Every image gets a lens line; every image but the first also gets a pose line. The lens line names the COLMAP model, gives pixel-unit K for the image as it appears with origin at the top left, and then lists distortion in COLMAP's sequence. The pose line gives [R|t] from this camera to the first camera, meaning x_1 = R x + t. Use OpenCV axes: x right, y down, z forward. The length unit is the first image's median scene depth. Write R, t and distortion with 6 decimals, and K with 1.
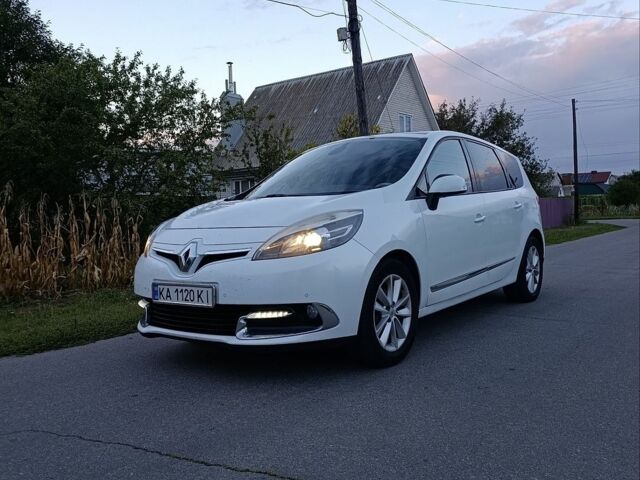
lens RADIAL K [[578.5, 0, 342.1], [0, 578.5, 240.7], [0, 0, 1]] dist [0.075599, -0.168489]
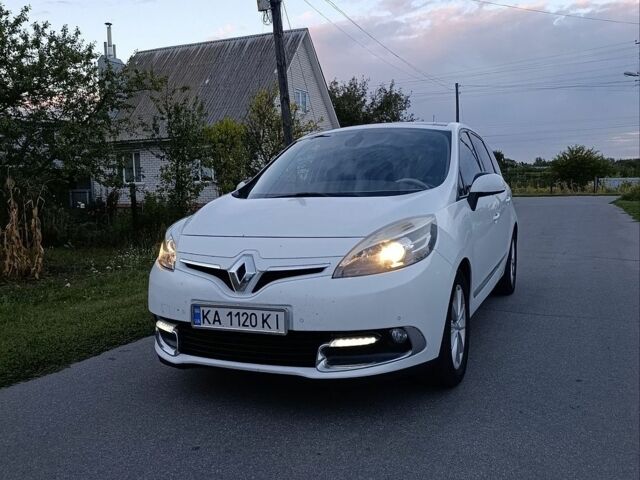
lens RADIAL K [[570.3, 0, 338.6], [0, 570.3, 241.9], [0, 0, 1]] dist [0.098829, -0.157580]
pose [[0.975940, -0.011518, 0.217734, -0.297247], [0.000935, 0.998816, 0.048645, -0.054674], [-0.218036, -0.047271, 0.974795, 0.162962]]
